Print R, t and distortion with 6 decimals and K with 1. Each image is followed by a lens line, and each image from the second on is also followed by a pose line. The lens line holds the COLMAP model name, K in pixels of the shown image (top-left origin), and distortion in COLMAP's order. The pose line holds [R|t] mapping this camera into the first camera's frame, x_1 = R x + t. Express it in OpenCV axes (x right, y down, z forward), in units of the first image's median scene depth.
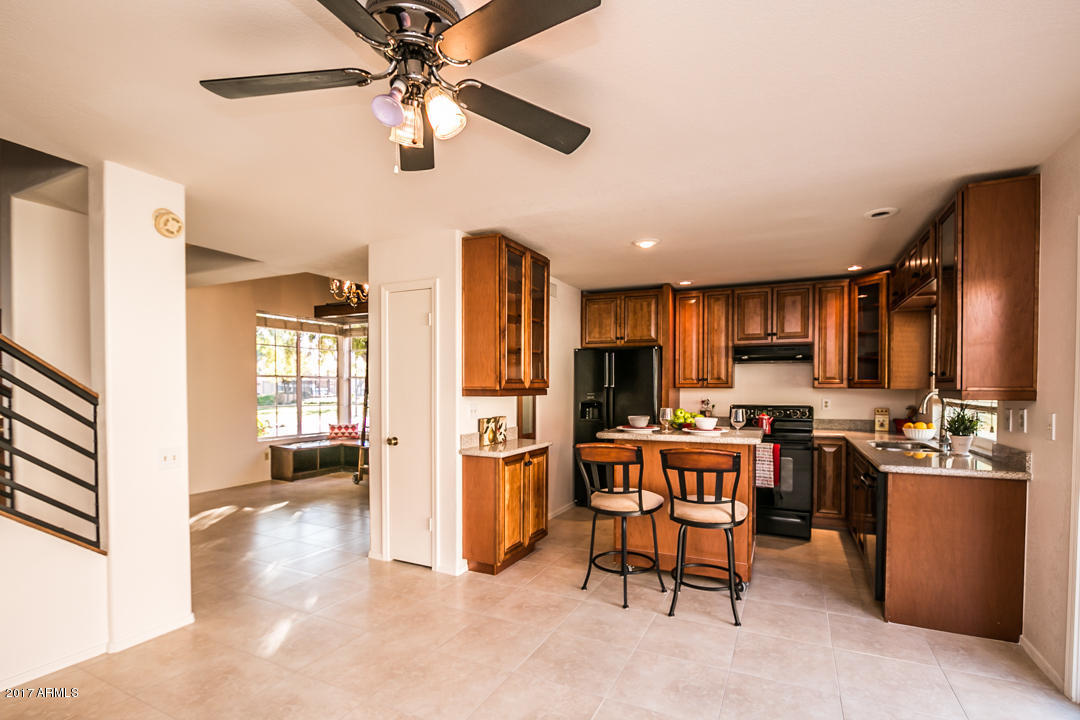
lens RADIAL K [[505.2, 0, 547.5], [0, 505.2, 398.3], [0, 0, 1]] dist [-0.022495, 0.001279]
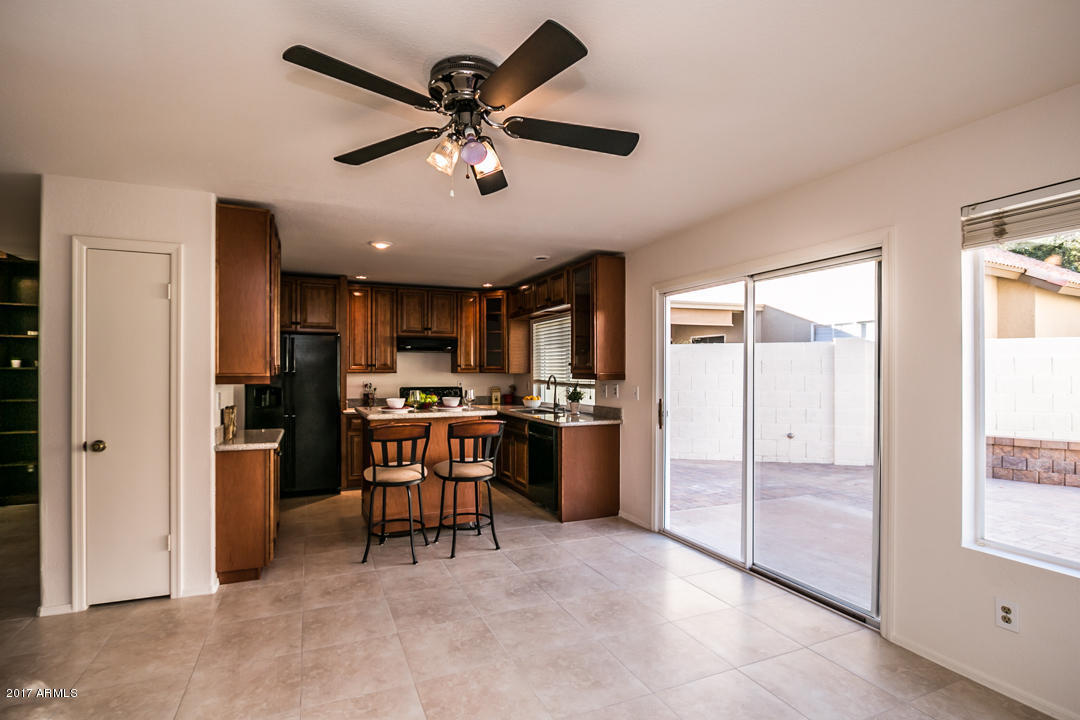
lens RADIAL K [[502.0, 0, 515.9], [0, 502.0, 371.6], [0, 0, 1]] dist [-0.017419, 0.001008]
pose [[0.667101, -0.002039, 0.744964, -0.441386], [0.017566, 0.999761, -0.012993, -0.005469], [-0.744760, 0.021754, 0.666978, 0.039126]]
